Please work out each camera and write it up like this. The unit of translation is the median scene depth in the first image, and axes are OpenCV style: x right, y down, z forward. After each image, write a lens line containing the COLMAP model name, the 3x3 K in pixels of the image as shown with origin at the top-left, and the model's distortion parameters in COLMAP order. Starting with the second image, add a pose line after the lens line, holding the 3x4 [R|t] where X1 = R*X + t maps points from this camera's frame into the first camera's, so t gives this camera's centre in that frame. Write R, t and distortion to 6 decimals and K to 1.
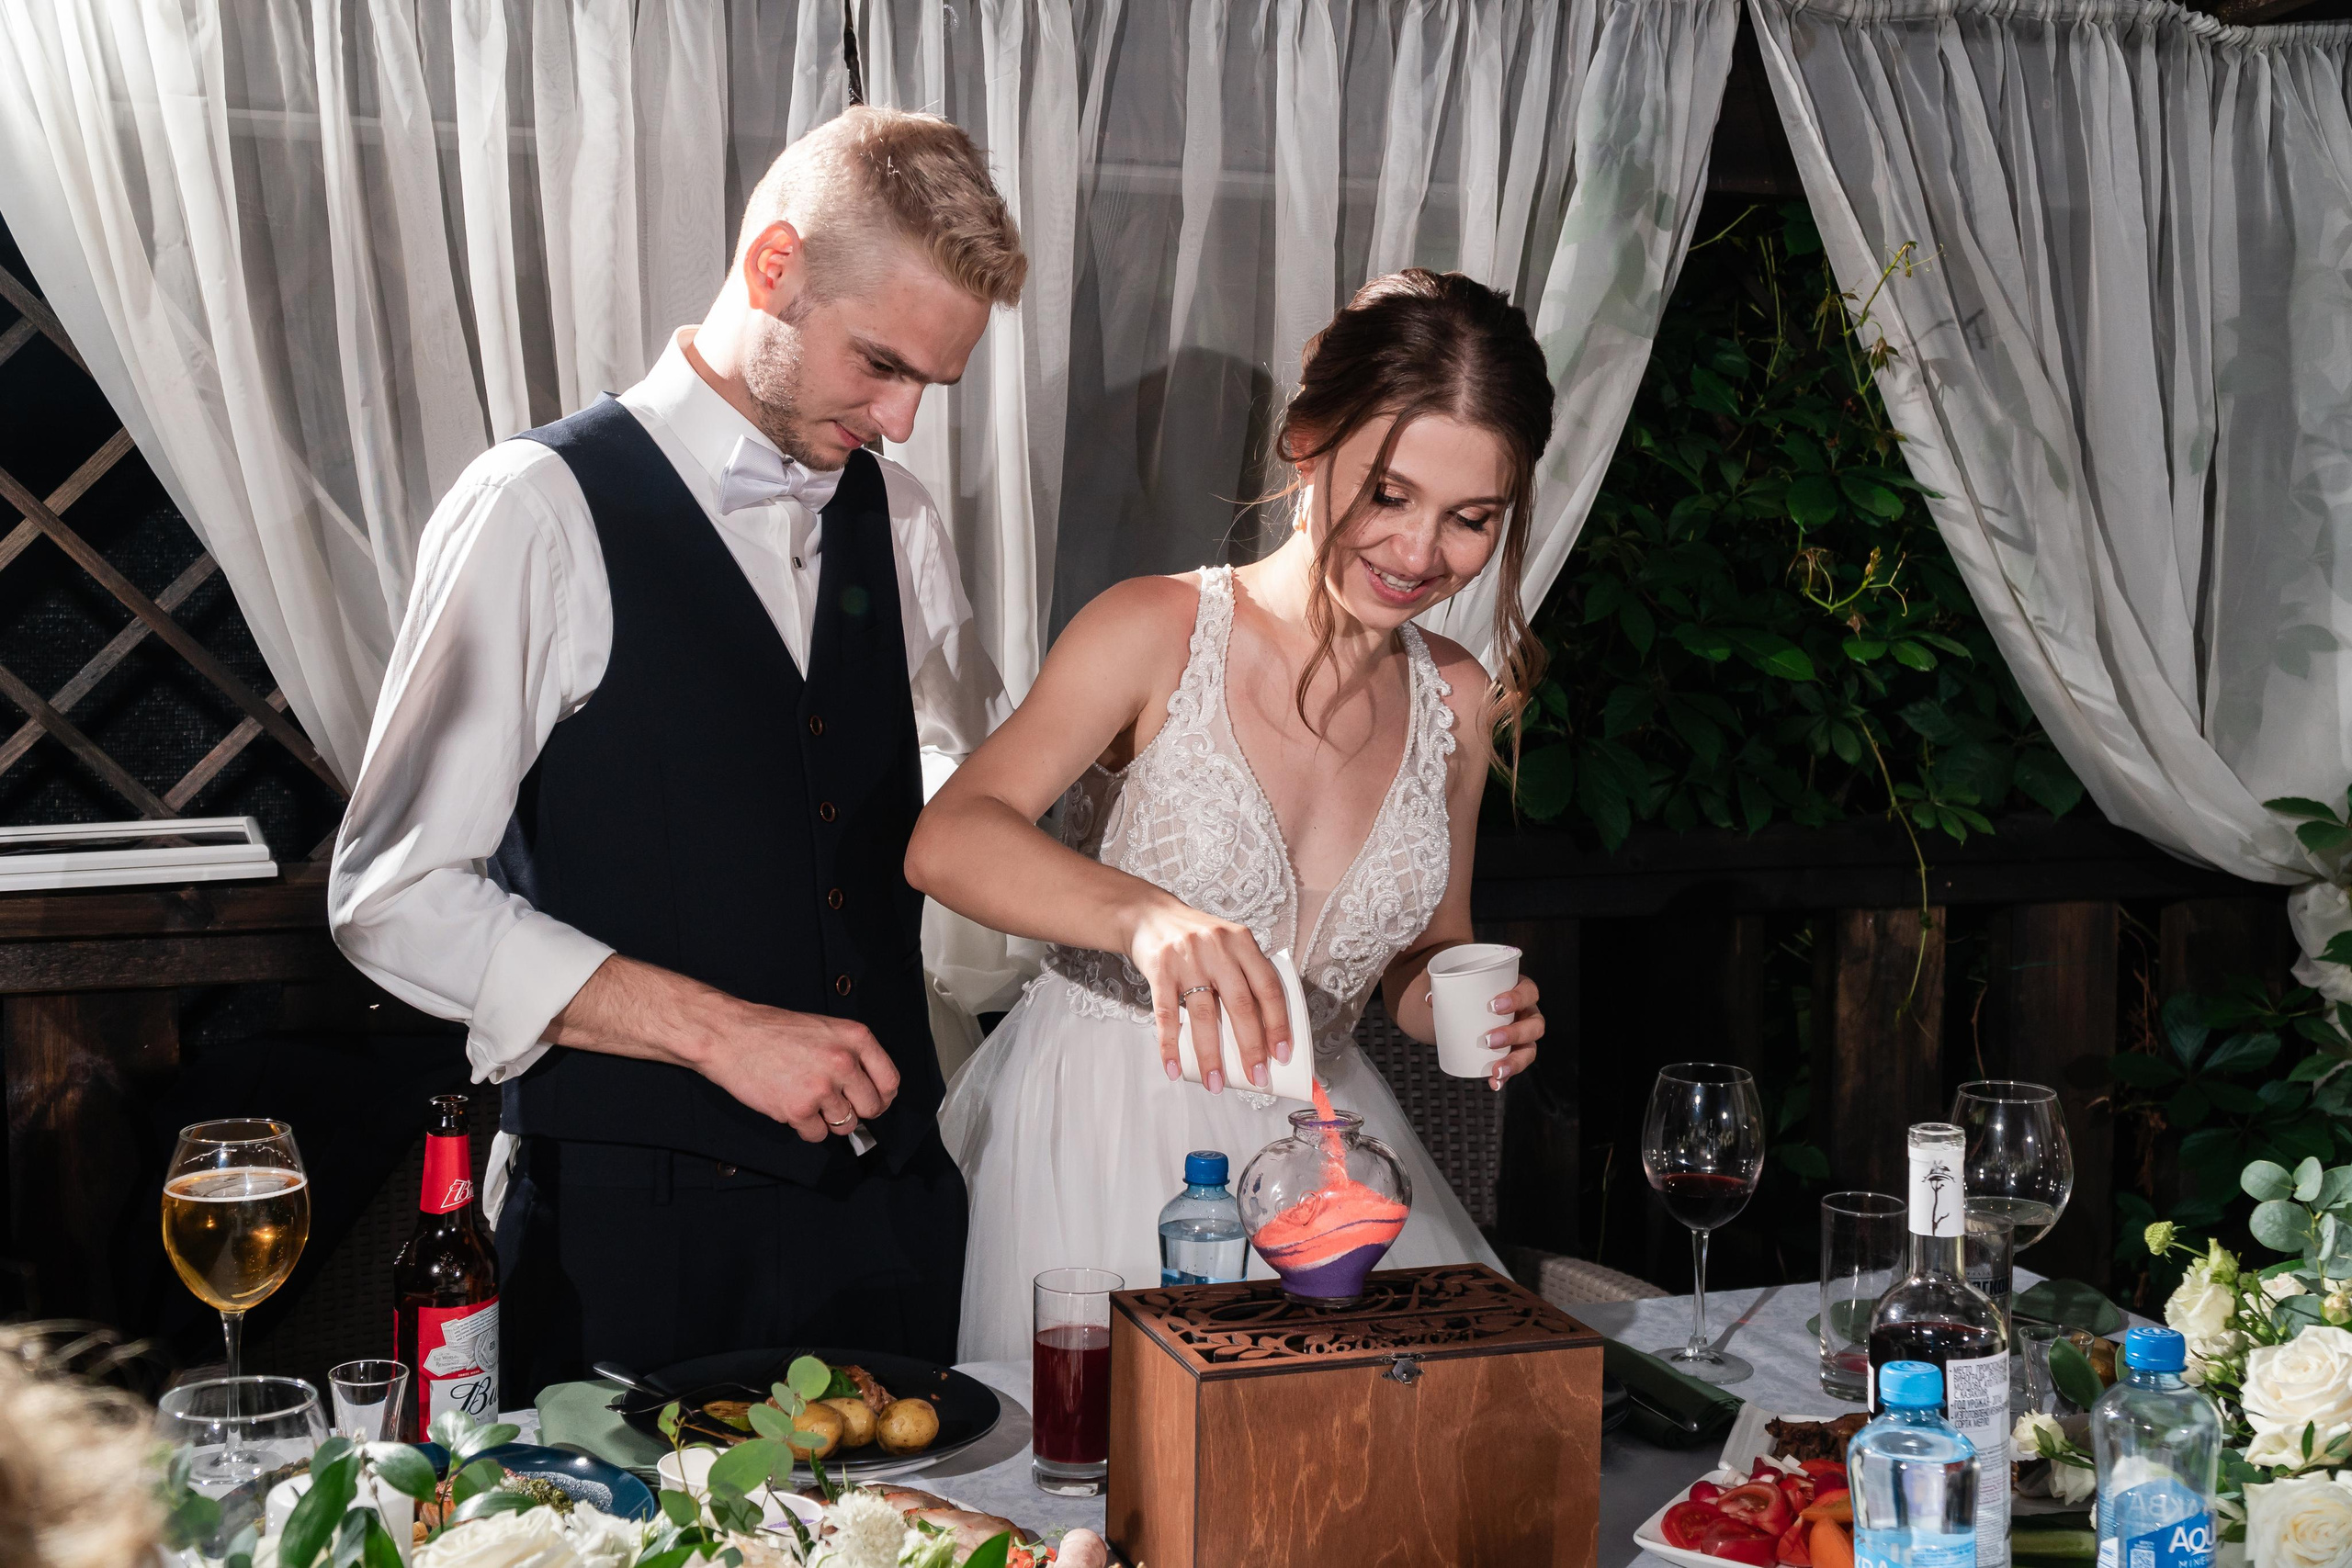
lens RADIAL K [[2713.3, 0, 1166.7], [0, 2713.3, 774.6], [0, 0, 1]] dist [0.031253, 0.000000]
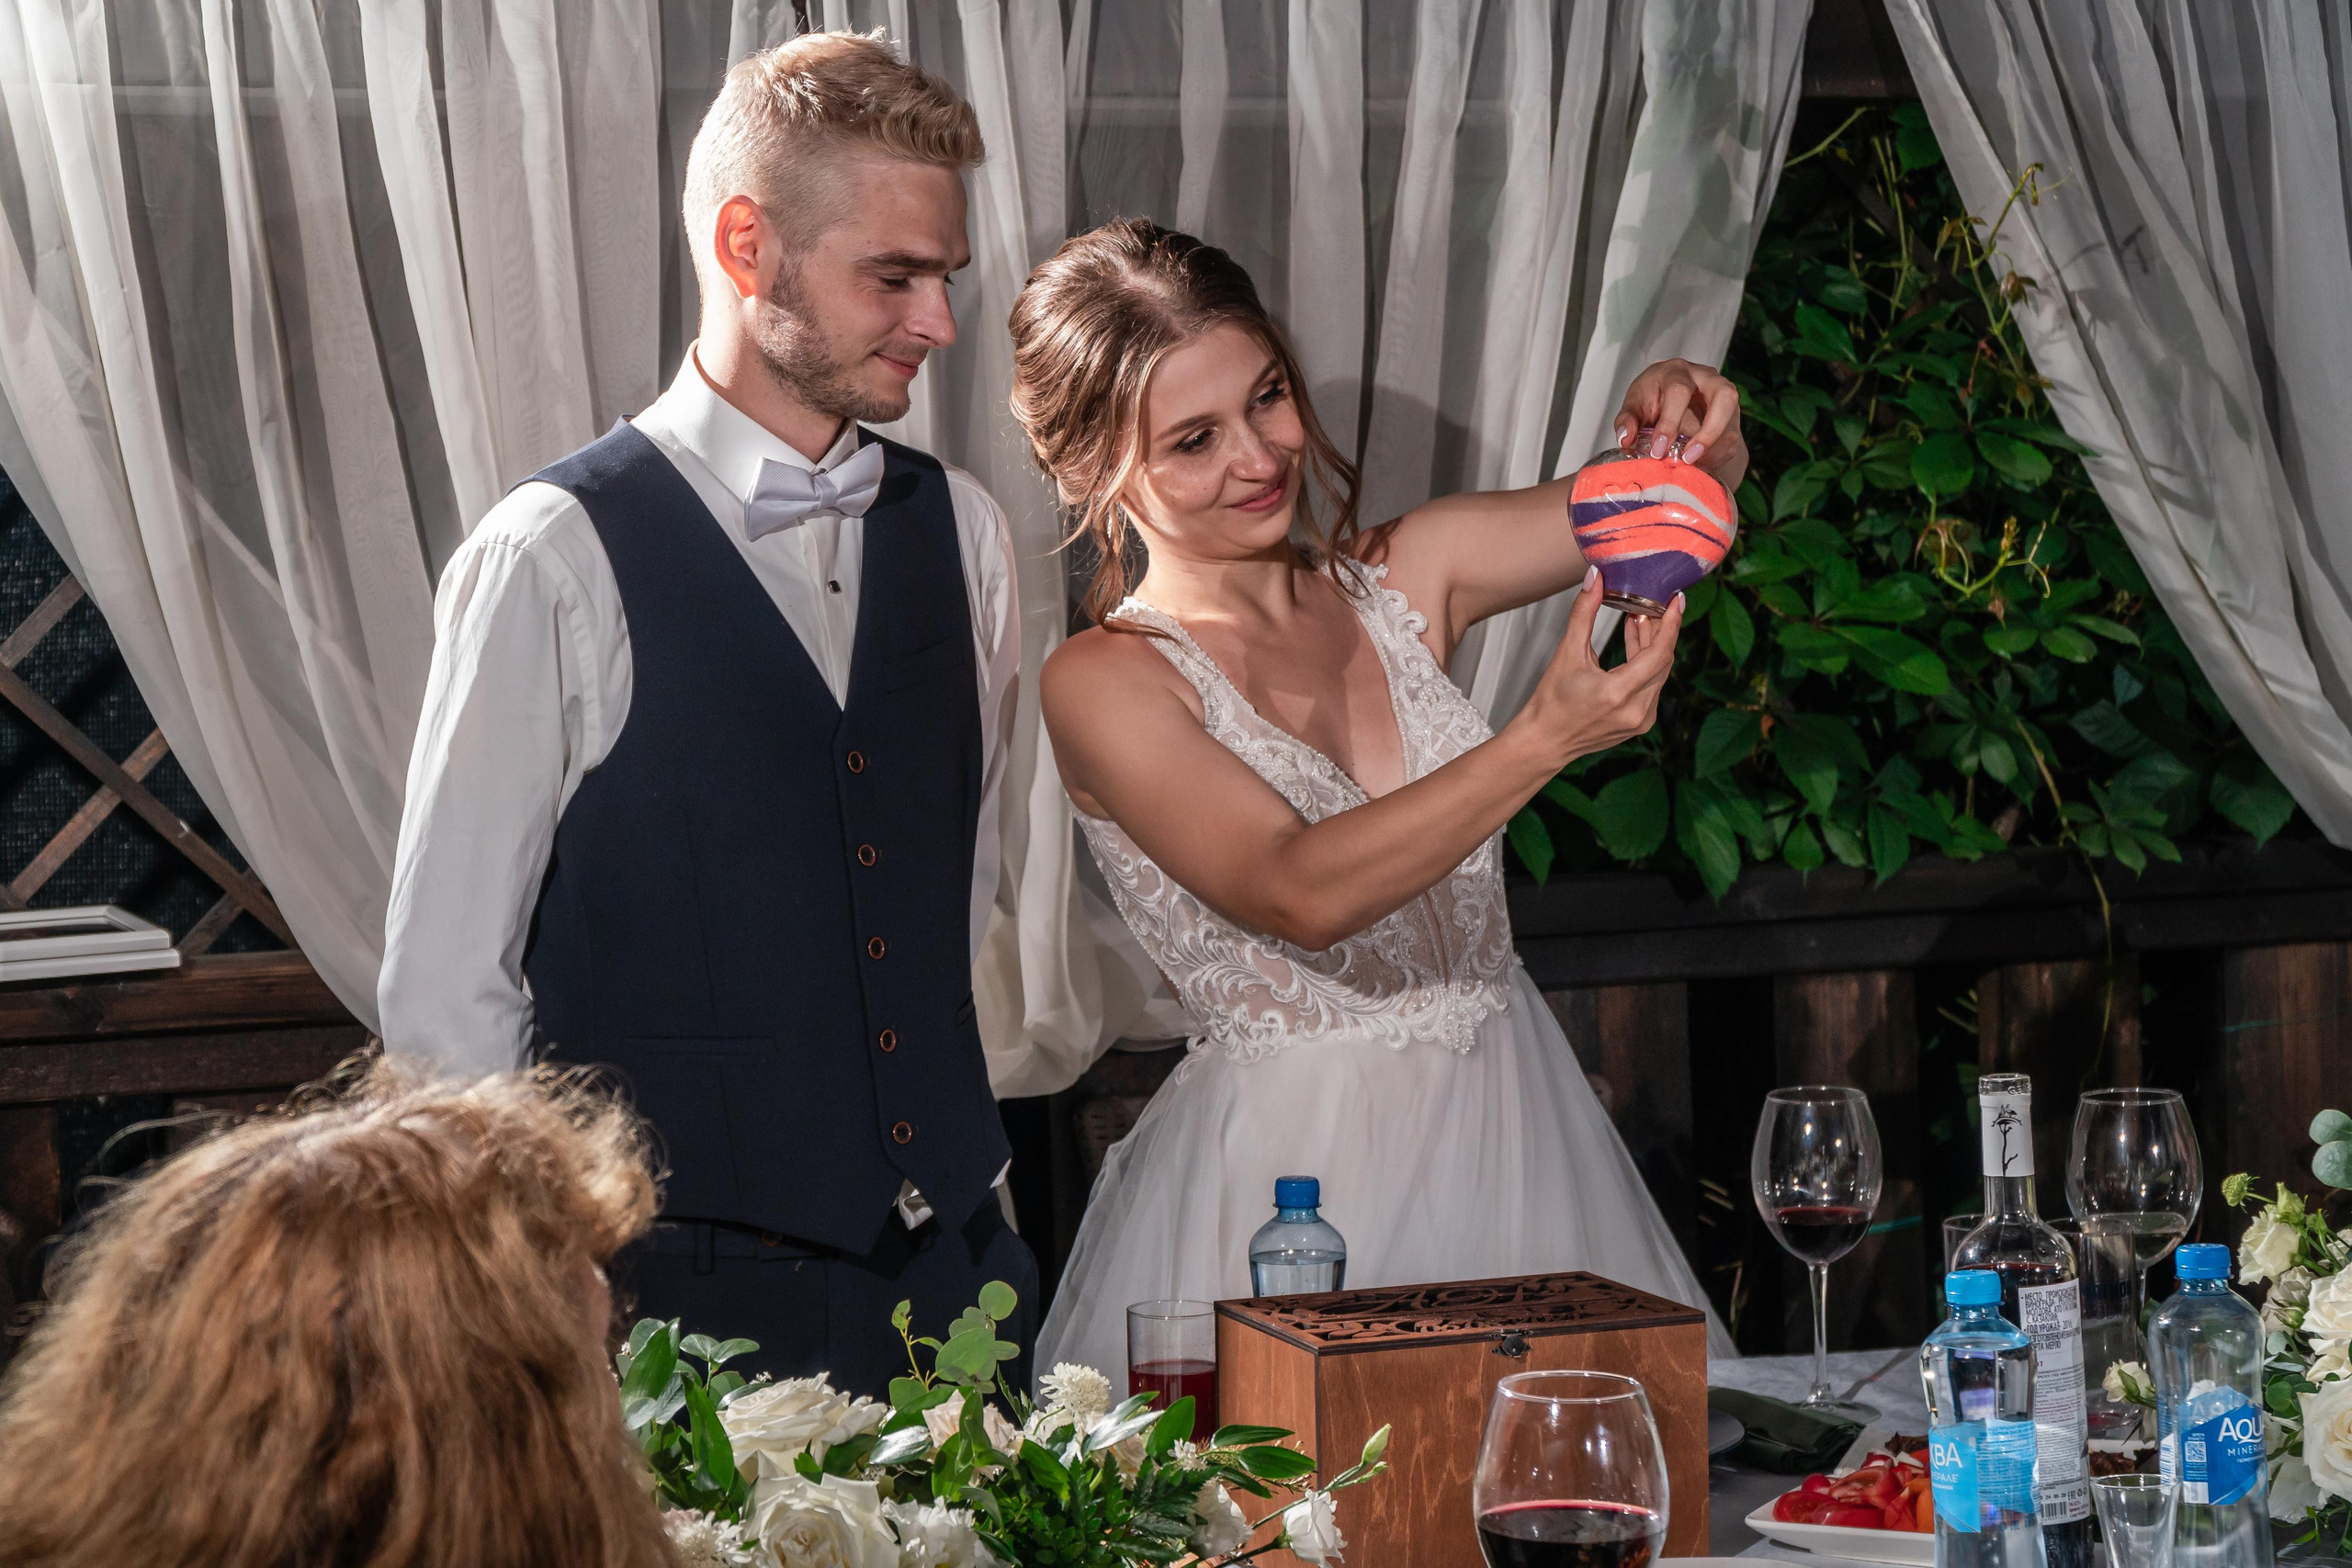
lens RADIAL K [[4462.4, 0, 1176.5], [0, 4462.4, 786.0], [0, 0, 1]] dist [0.113901, 0.000000]
pose [[0.998794, -0.036782, 0.032510, -0.047414], [0.037596, 0.998985, -0.024809, 0.023901], [-0.031564, 0.026001, 0.999163, -0.377726]]
